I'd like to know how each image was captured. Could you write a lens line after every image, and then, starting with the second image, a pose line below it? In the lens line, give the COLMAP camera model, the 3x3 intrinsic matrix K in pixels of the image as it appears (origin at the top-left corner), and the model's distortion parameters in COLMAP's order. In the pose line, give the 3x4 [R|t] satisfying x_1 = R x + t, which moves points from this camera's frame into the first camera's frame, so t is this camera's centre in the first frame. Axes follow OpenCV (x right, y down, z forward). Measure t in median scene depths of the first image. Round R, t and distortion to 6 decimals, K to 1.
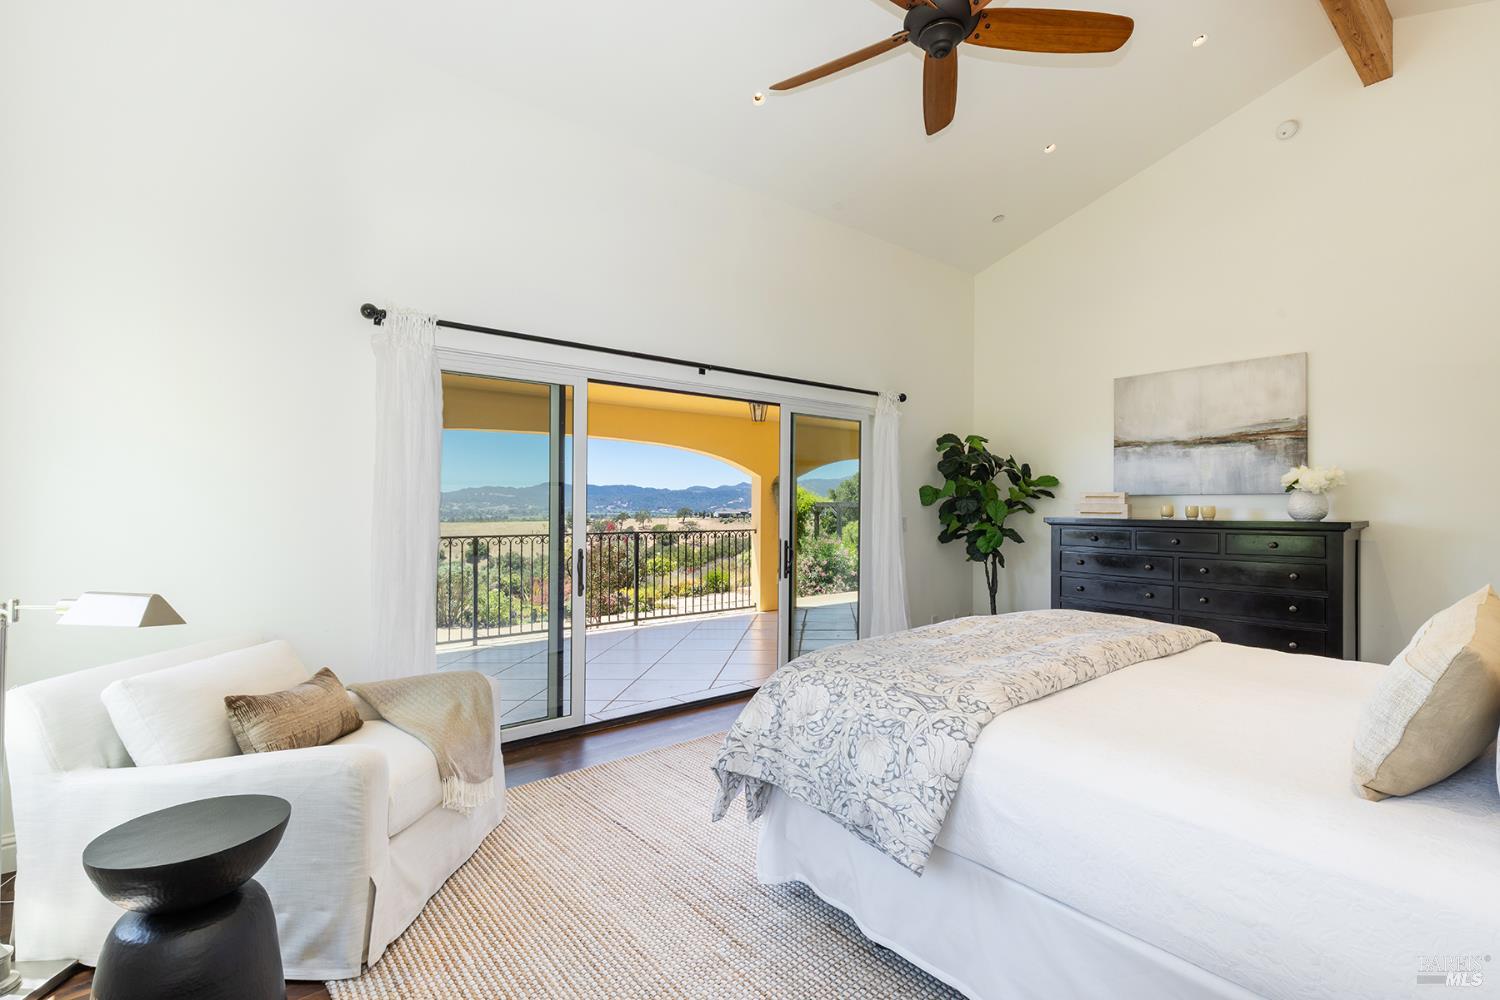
lens RADIAL K [[691.0, 0, 752.8], [0, 691.0, 499.8], [0, 0, 1]] dist [0.001286, -0.000015]
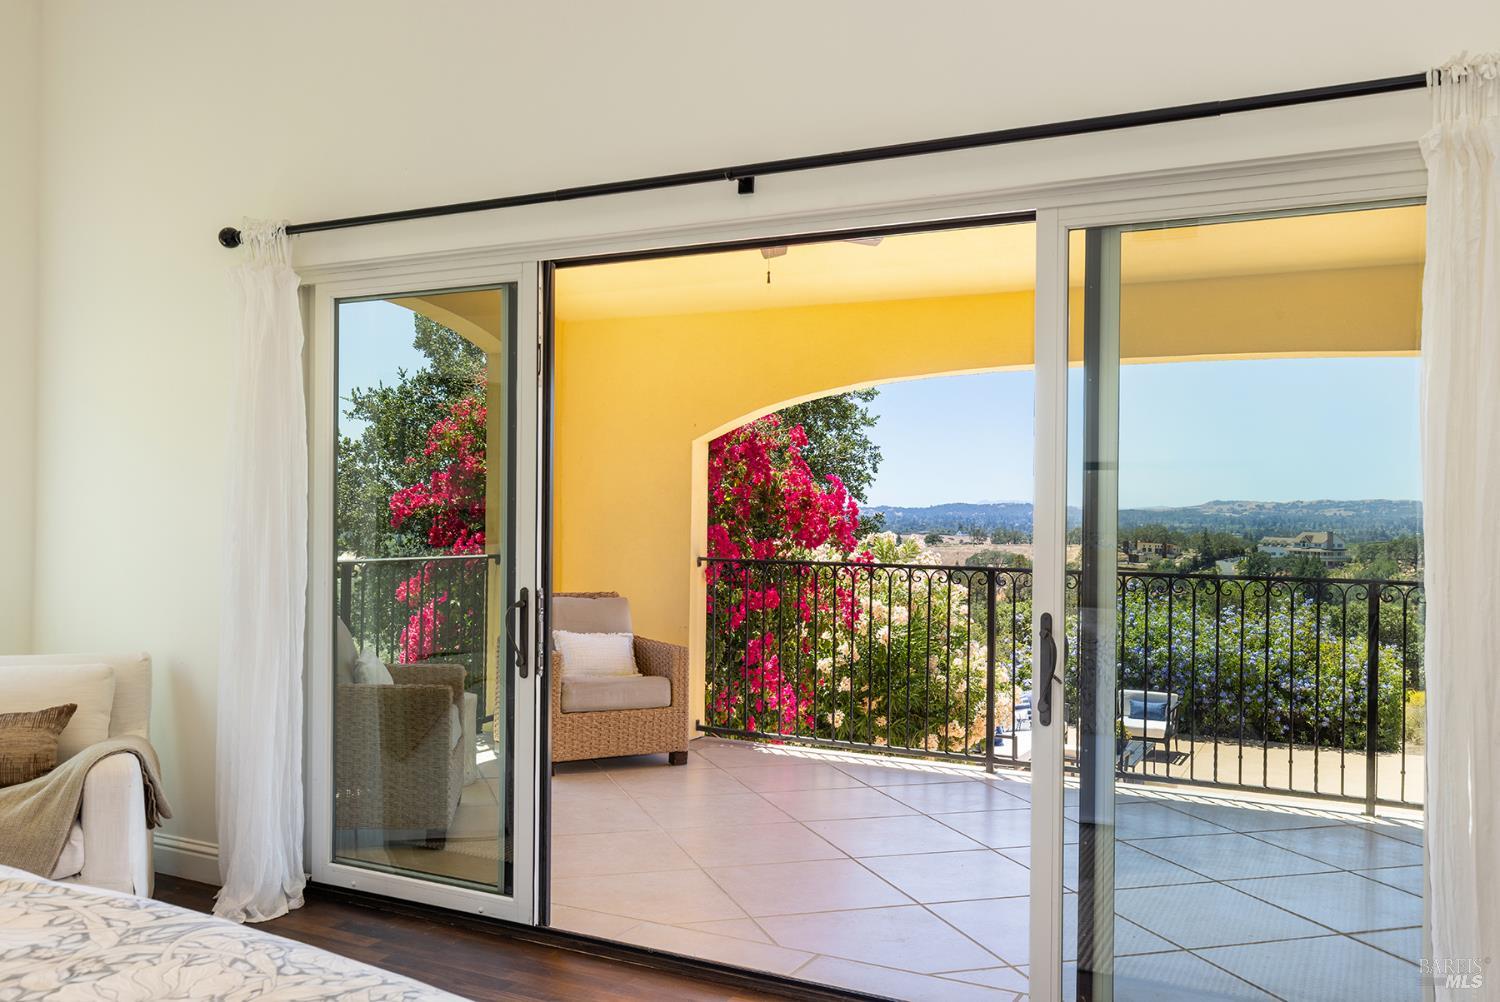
lens RADIAL K [[1203.6, 0, 753.2], [0, 1203.6, 507.6], [0, 0, 1]] dist [0.001185, 0.003210]
pose [[0.395351, -0.001835, -0.918528, 0.505229], [-0.007474, 0.999958, -0.005214, 0.014634], [0.918500, 0.008926, 0.395321, 0.585128]]
